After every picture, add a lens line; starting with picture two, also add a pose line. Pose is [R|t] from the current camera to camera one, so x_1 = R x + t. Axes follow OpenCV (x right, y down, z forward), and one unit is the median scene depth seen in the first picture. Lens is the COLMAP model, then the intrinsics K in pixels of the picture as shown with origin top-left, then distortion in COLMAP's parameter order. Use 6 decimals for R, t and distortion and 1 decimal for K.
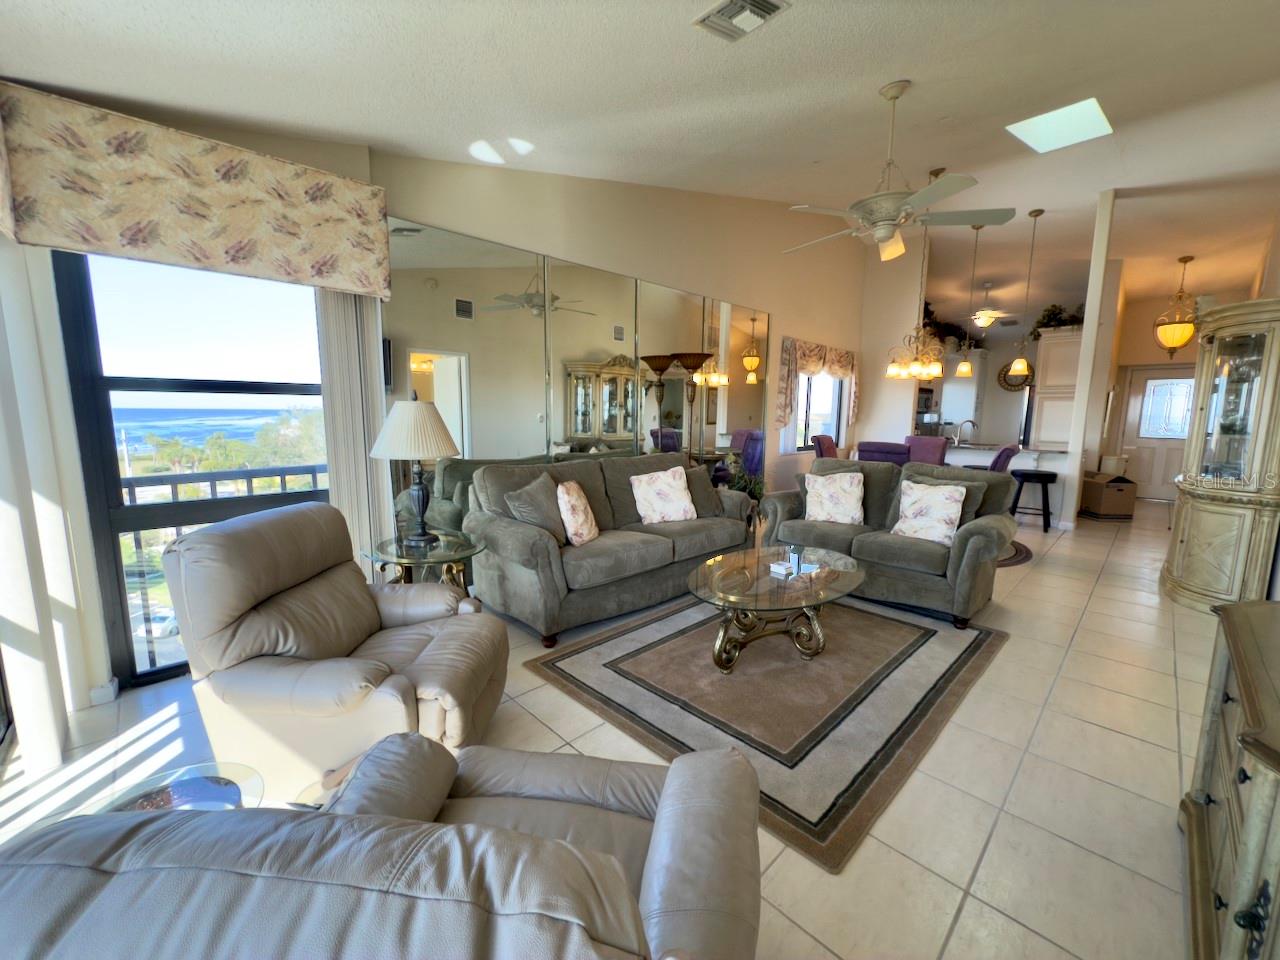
lens RADIAL K [[508.4, 0, 641.8], [0, 508.4, 481.0], [0, 0, 1]] dist [0.001592, -0.000993]
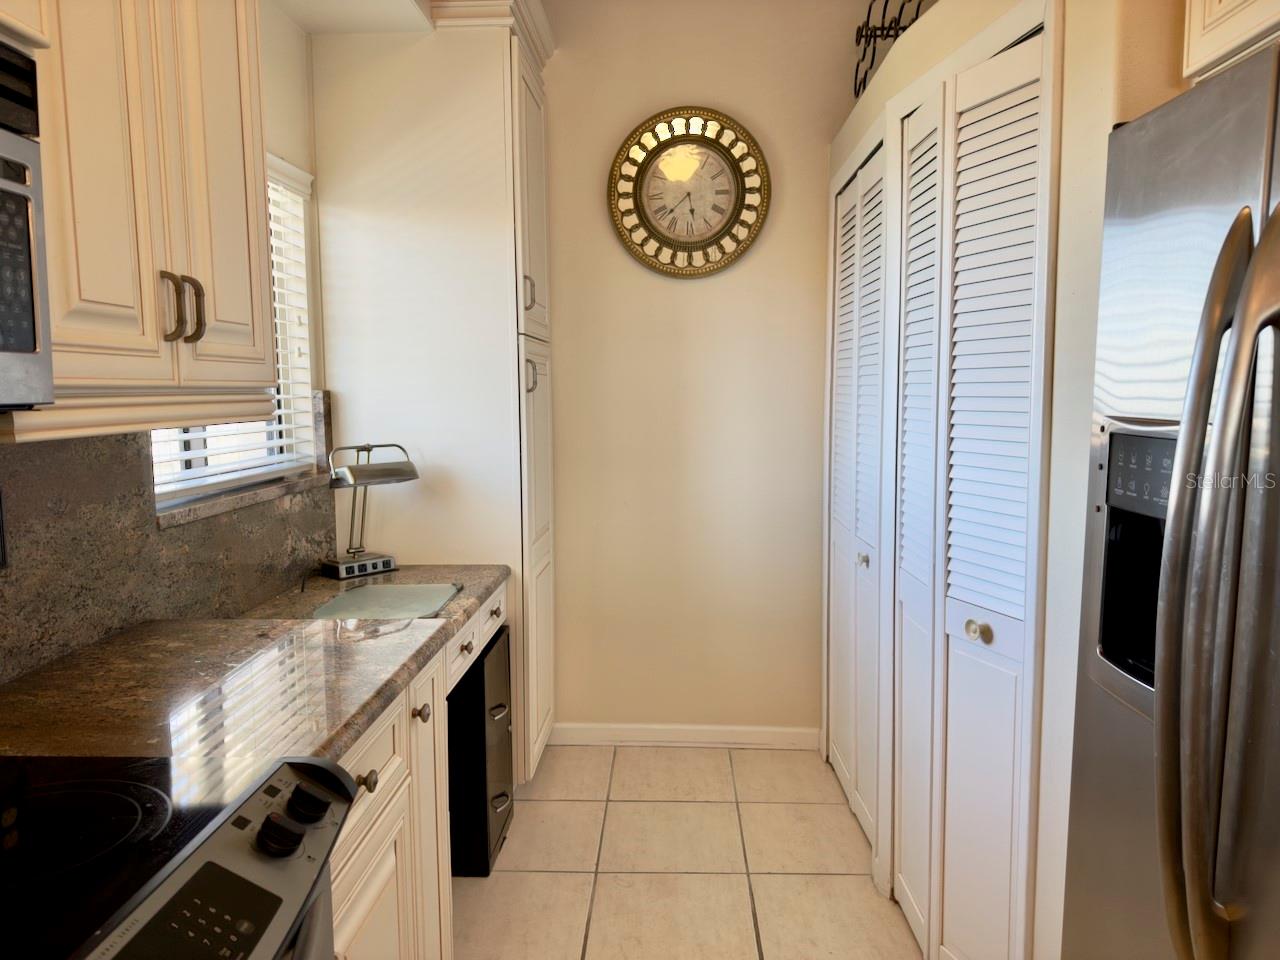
lens RADIAL K [[890.9, 0, 636.8], [0, 890.9, 483.5], [0, 0, 1]] dist [0.101809, -0.136128]
pose [[0.729379, -0.085916, 0.678693, 0.480057], [0.105329, 0.994357, 0.012681, -0.104894], [-0.675953, 0.062237, 0.734312, 0.764541]]
